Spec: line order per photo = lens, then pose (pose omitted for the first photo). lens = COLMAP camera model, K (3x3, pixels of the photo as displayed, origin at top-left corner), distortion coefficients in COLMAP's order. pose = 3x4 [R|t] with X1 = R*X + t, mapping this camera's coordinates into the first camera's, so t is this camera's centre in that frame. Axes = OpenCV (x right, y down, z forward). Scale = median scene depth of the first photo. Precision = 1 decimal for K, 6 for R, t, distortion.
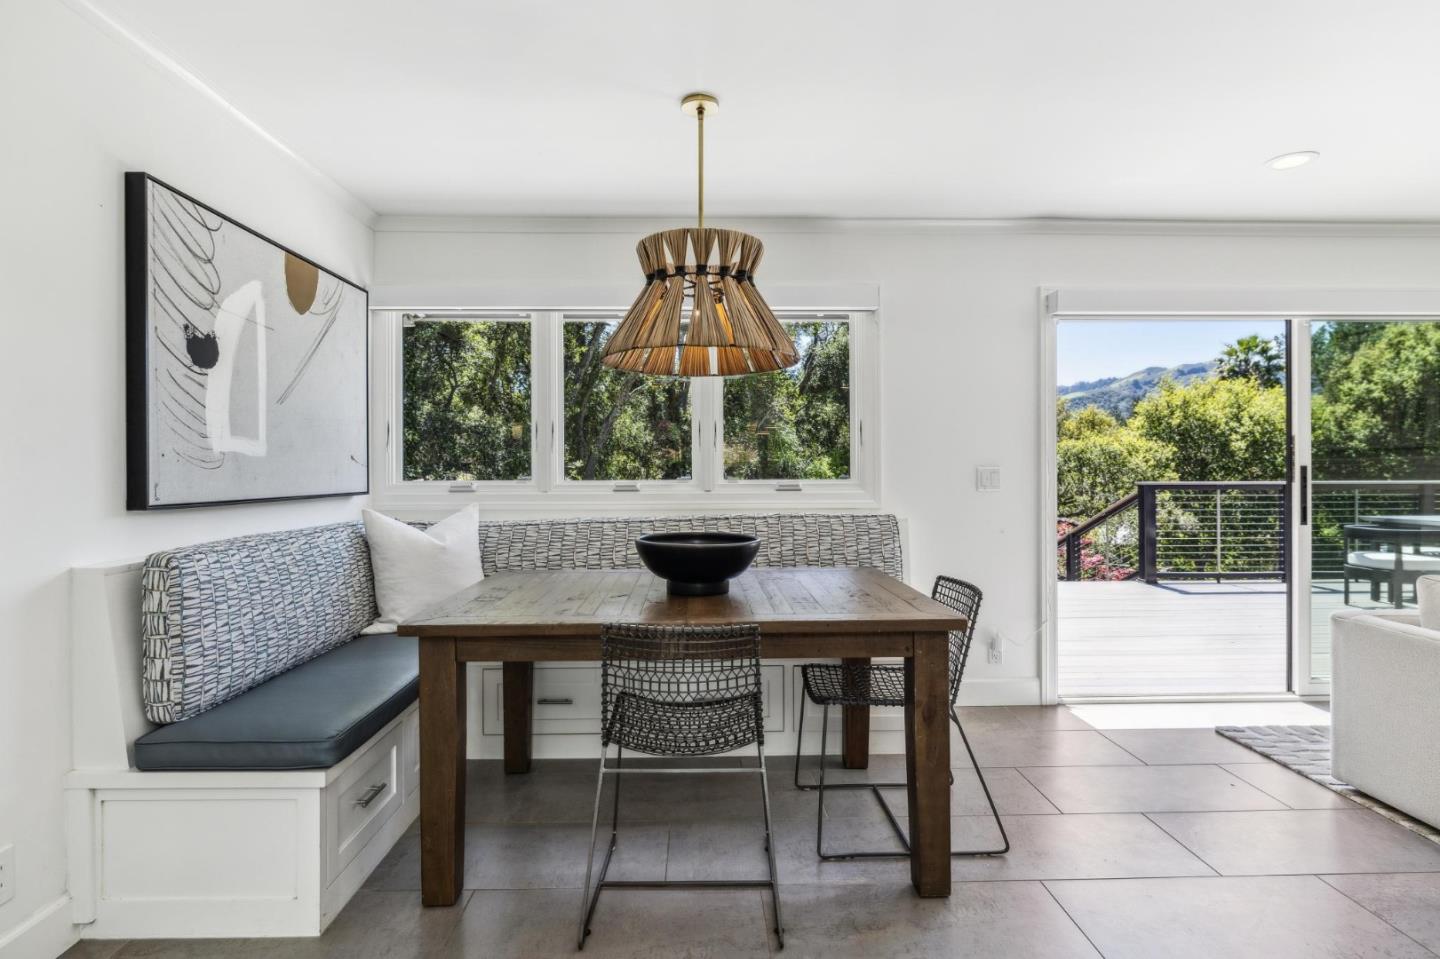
lens RADIAL K [[750.6, 0, 717.7], [0, 750.6, 470.0], [0, 0, 1]] dist [0.001400, 0.001439]
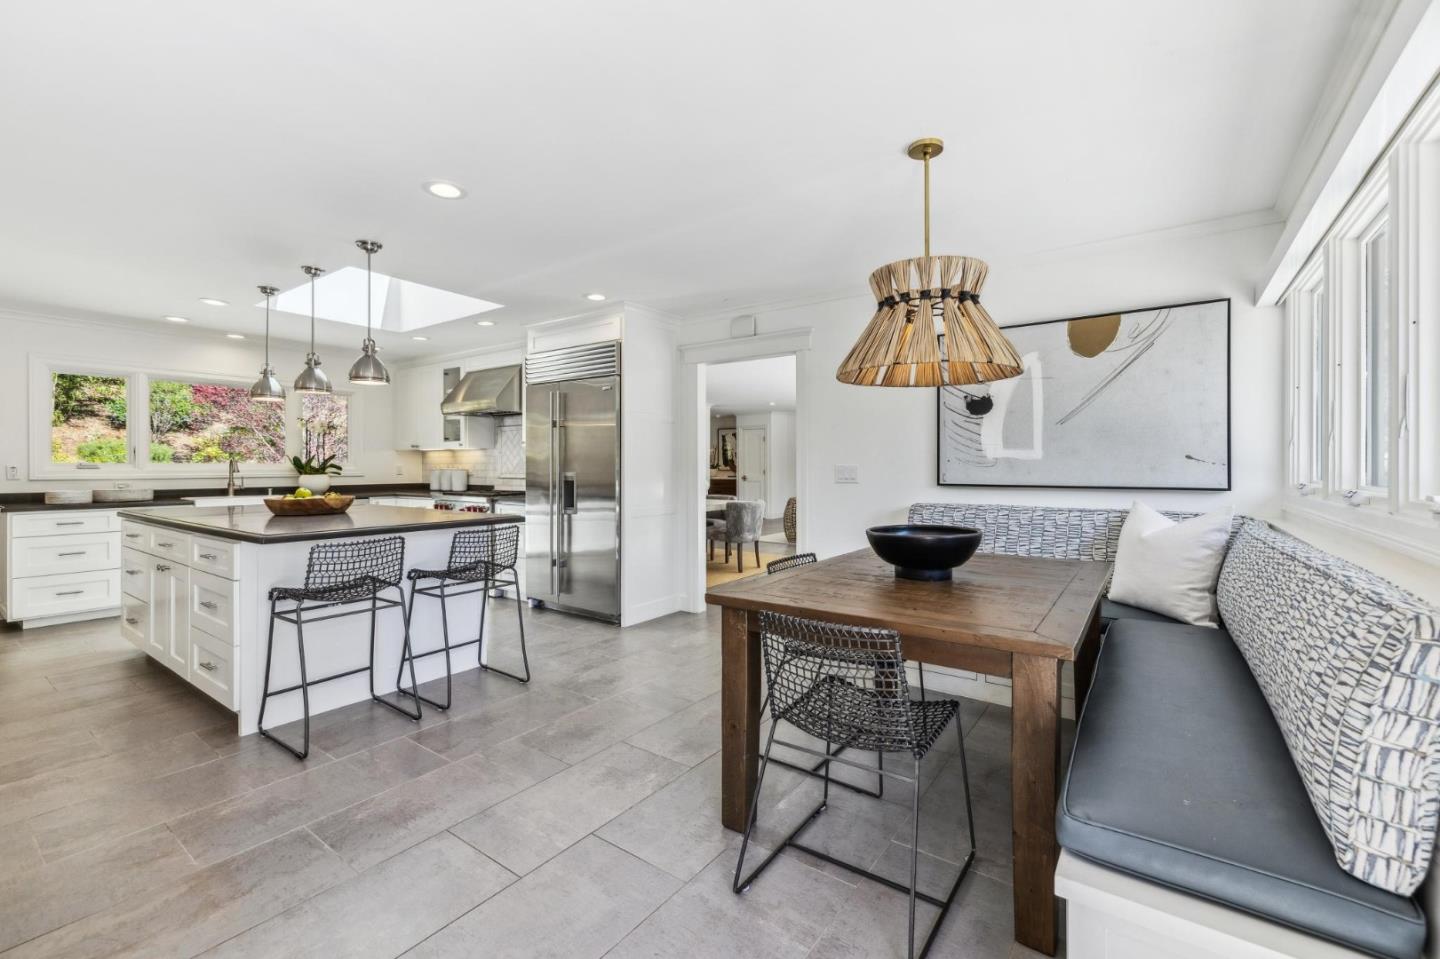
lens RADIAL K [[605.5, 0, 714.8], [0, 605.5, 472.3], [0, 0, 1]] dist [-0.001944, -0.000165]
pose [[-0.597688, -0.004615, -0.801716, 0.870453], [-0.004960, 0.999986, -0.002058, 0.016094], [0.801713, 0.002746, -0.597702, 1.250072]]
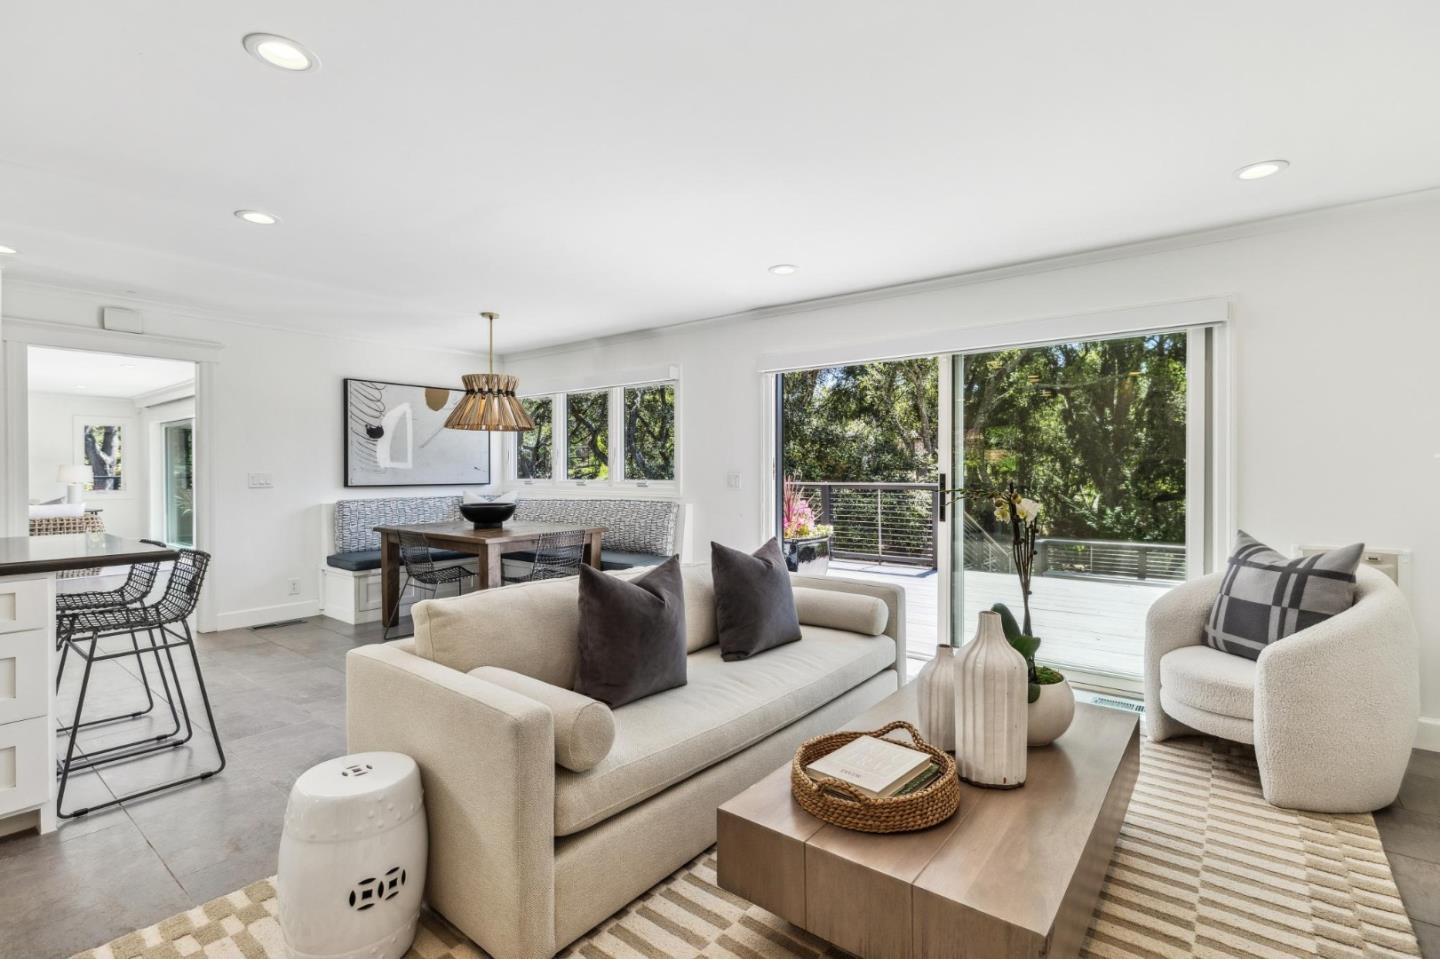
lens RADIAL K [[680.2, 0, 724.4], [0, 680.2, 472.6], [0, 0, 1]] dist [0.001865, 0.000041]
pose [[0.774131, 0.005448, -0.633002, 1.808276], [-0.001479, 0.999976, 0.006797, -0.022464], [0.633024, -0.004326, 0.774120, -0.155828]]
